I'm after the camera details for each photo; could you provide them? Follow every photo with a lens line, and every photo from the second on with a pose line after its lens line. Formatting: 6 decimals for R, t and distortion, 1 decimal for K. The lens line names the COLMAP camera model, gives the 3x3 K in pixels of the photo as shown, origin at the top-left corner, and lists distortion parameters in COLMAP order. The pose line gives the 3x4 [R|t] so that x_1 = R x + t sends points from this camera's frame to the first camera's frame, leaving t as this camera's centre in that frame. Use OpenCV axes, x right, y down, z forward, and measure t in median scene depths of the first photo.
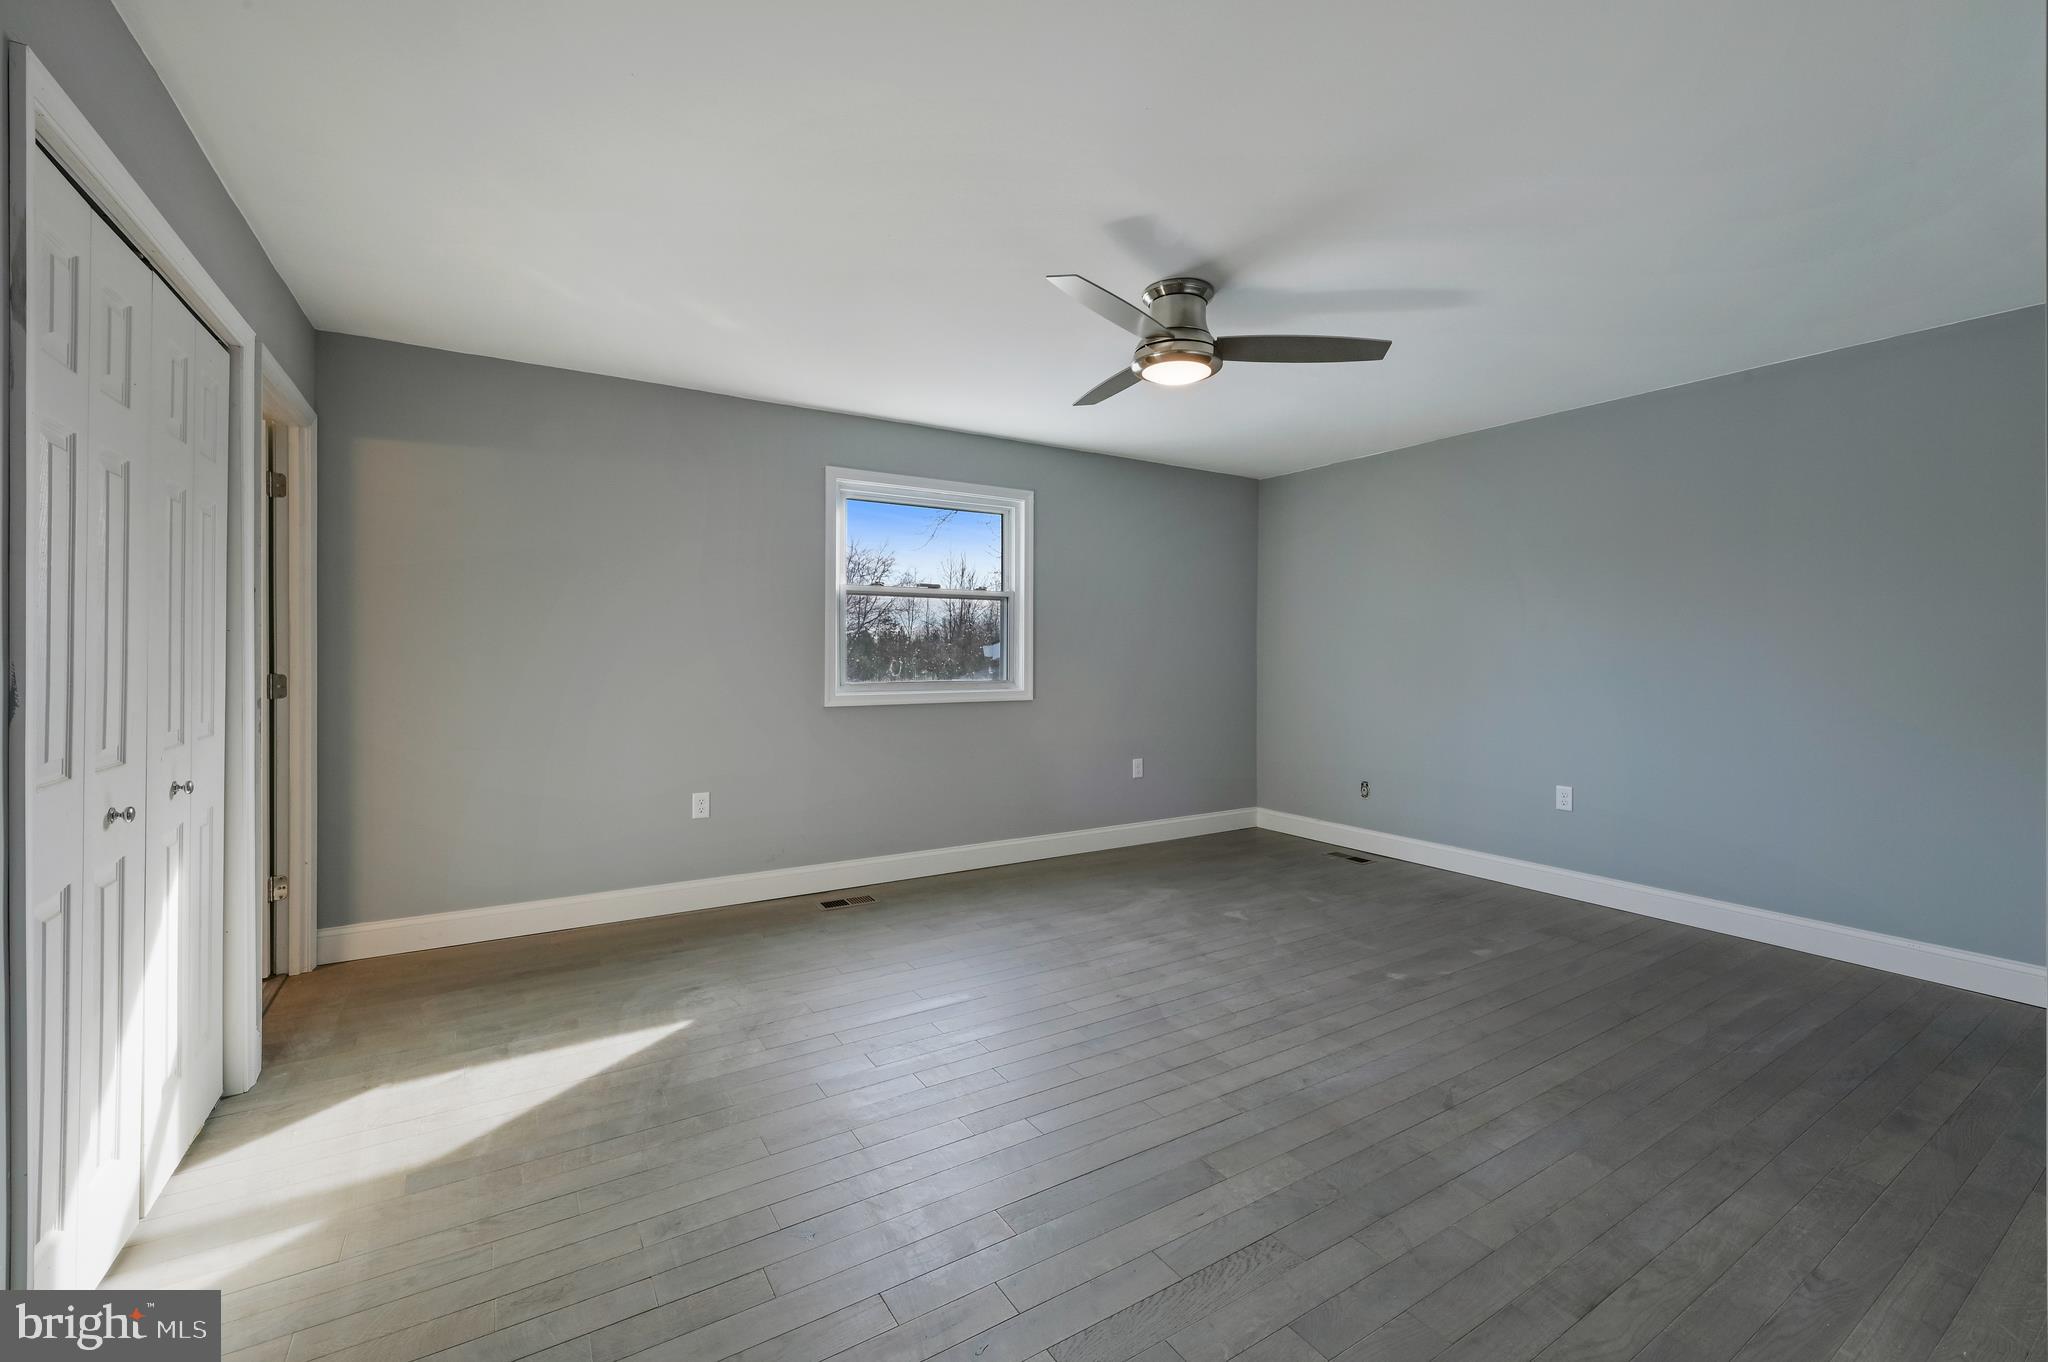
lens RADIAL K [[826.4, 0, 977.5], [0, 826.4, 651.6], [0, 0, 1]] dist [-0.000201, -0.000041]
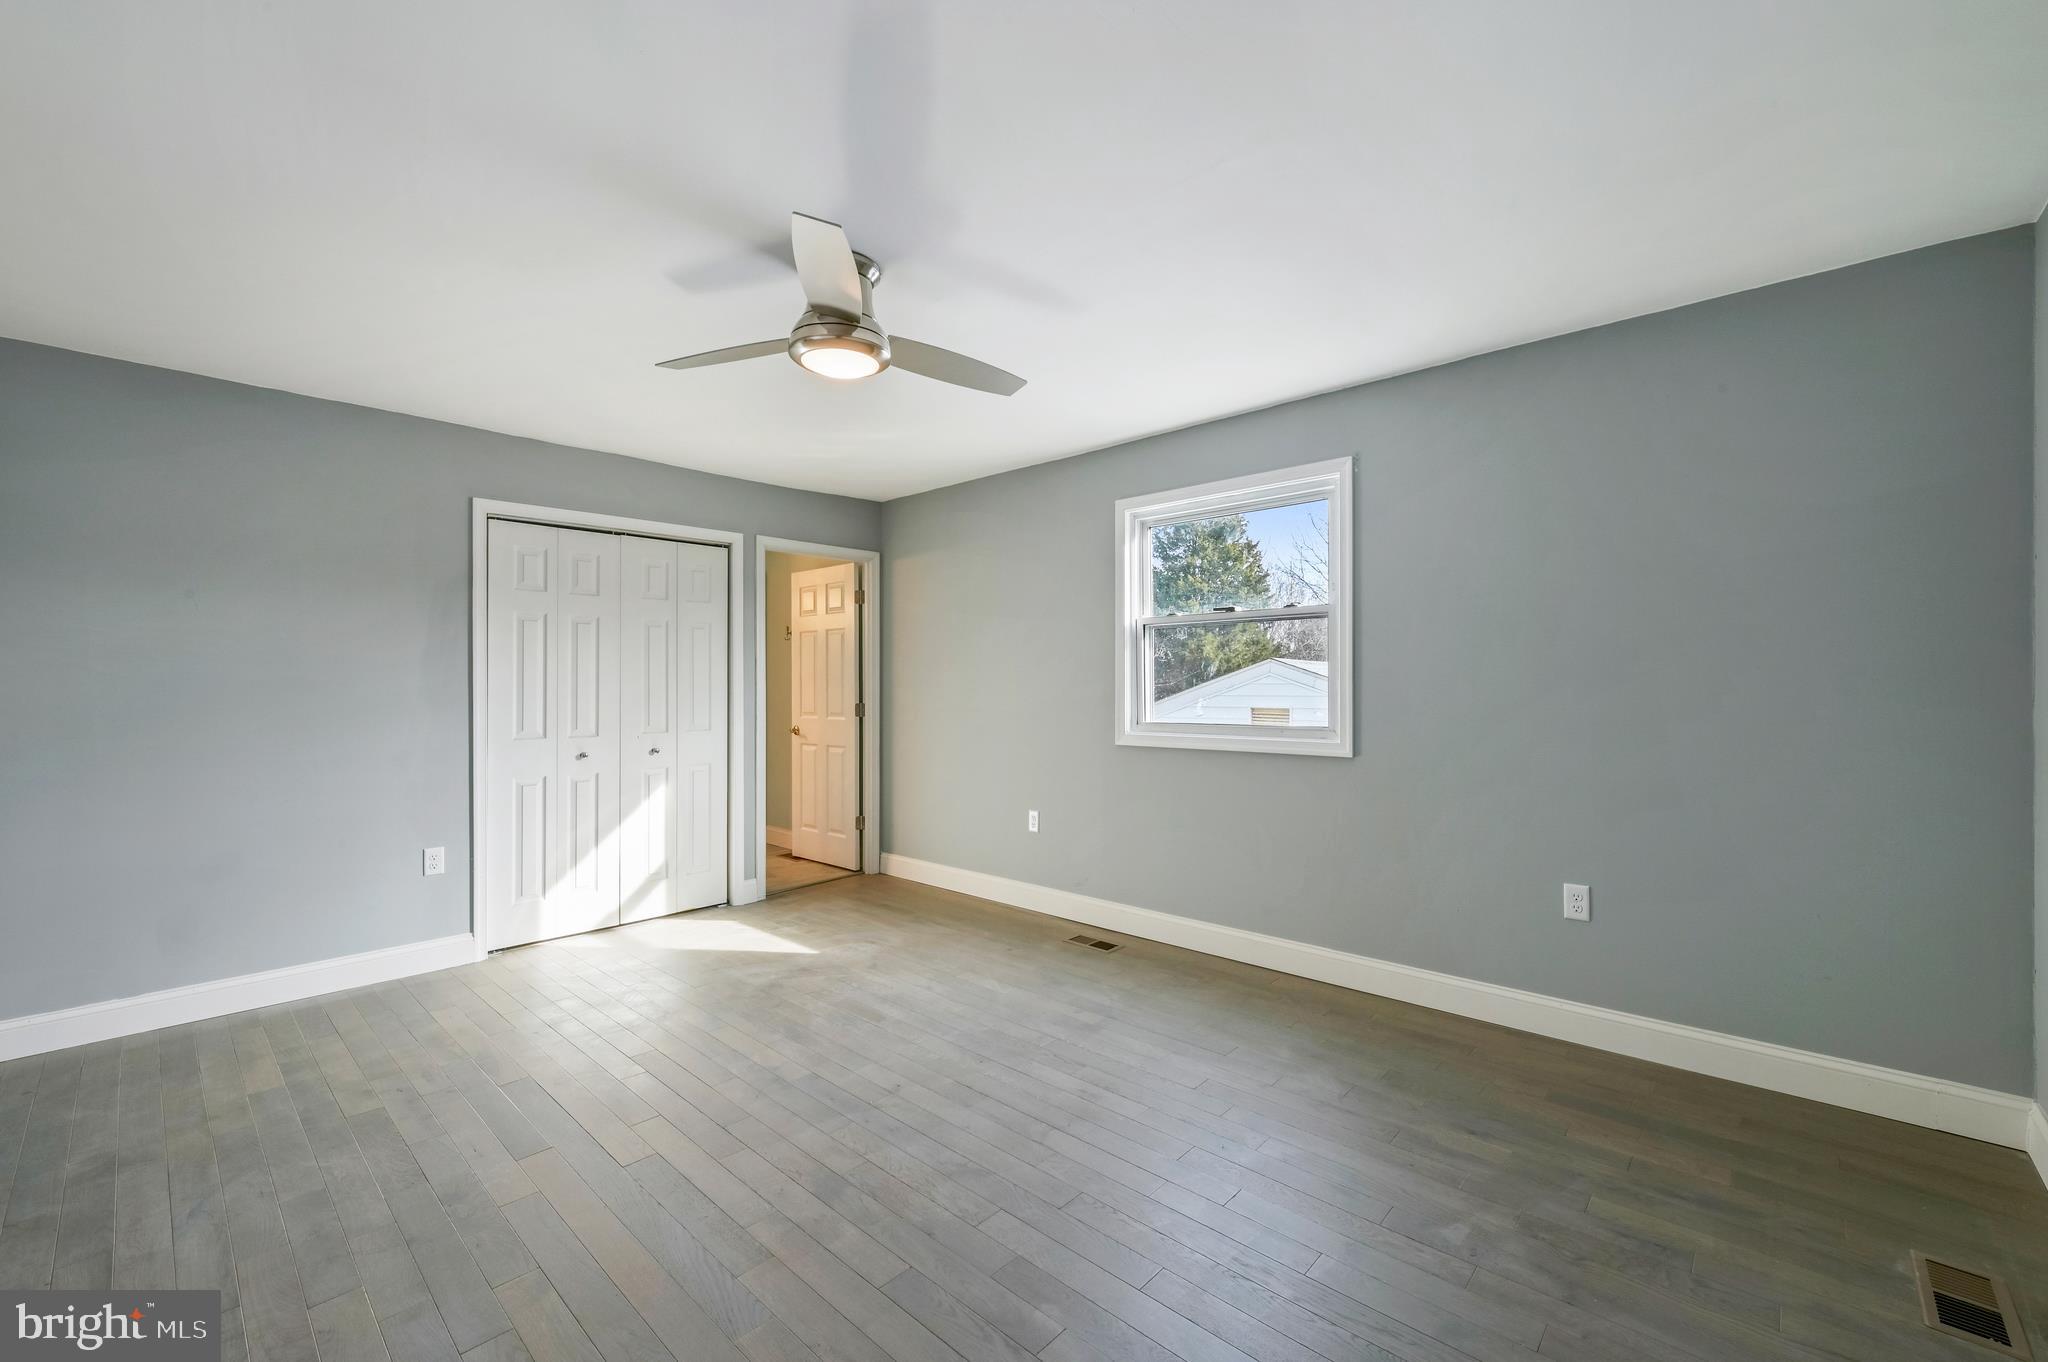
lens RADIAL K [[823.7, 0, 1037.1], [0, 823.7, 675.8], [0, 0, 1]] dist [0.000683, 0.000112]
pose [[0.303602, -0.018386, -0.952621, 0.988891], [0.008346, 0.999827, -0.016637, 0.000101], [0.952762, -0.002899, 0.303703, 0.825609]]
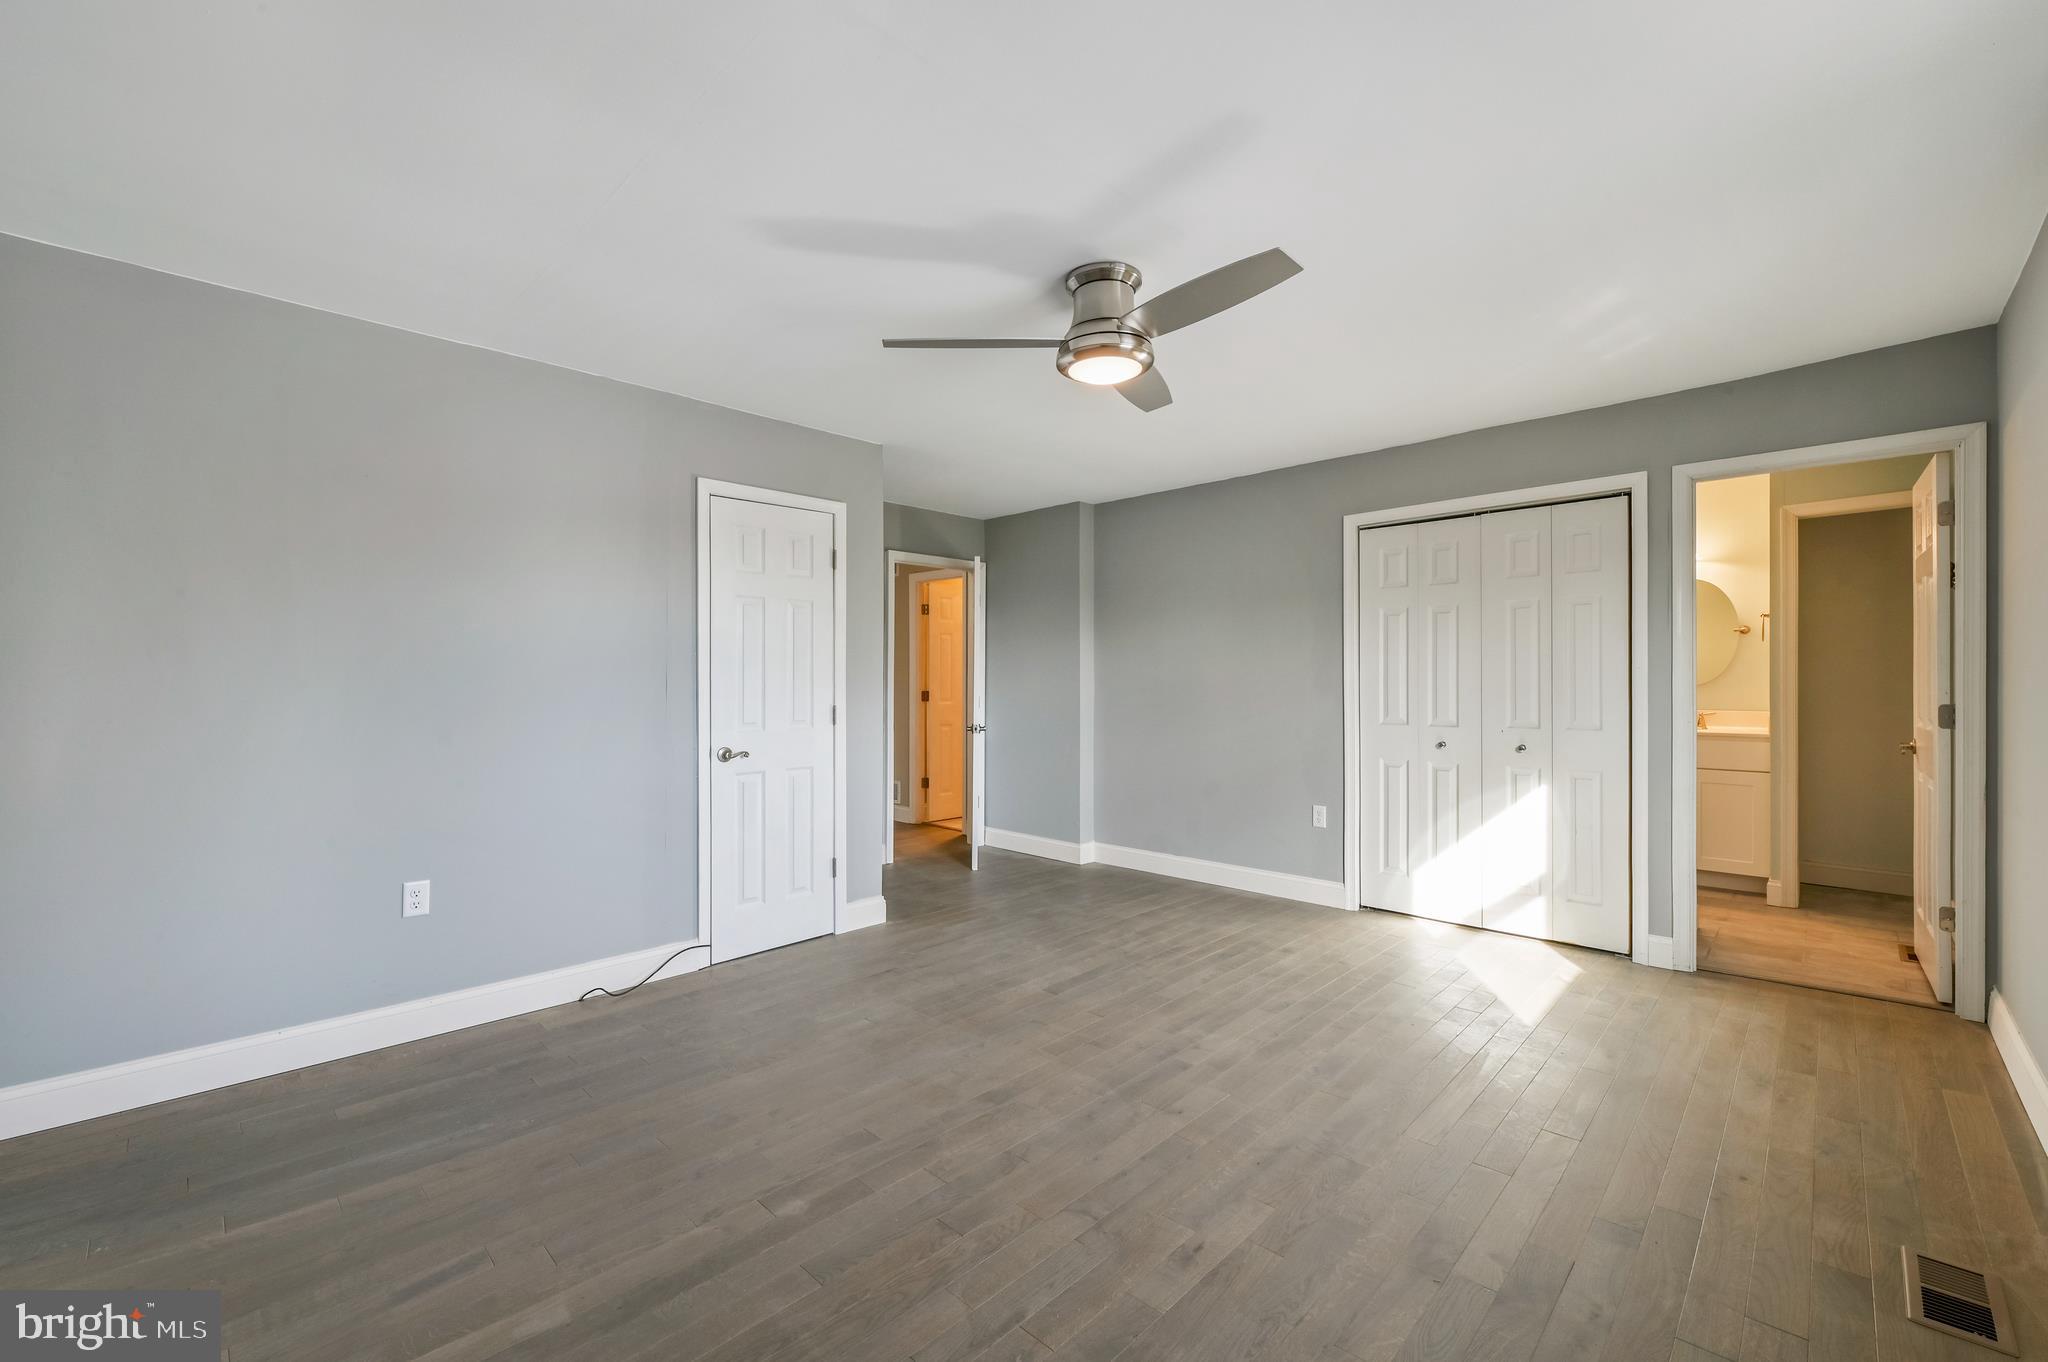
lens RADIAL K [[823.7, 0, 1037.1], [0, 823.7, 675.8], [0, 0, 1]] dist [0.000683, 0.000112]
pose [[-0.951373, -0.004073, -0.308013, 0.516660], [-0.001984, 0.999973, -0.007095, 0.000184], [0.308034, -0.006139, -0.951356, 1.617810]]
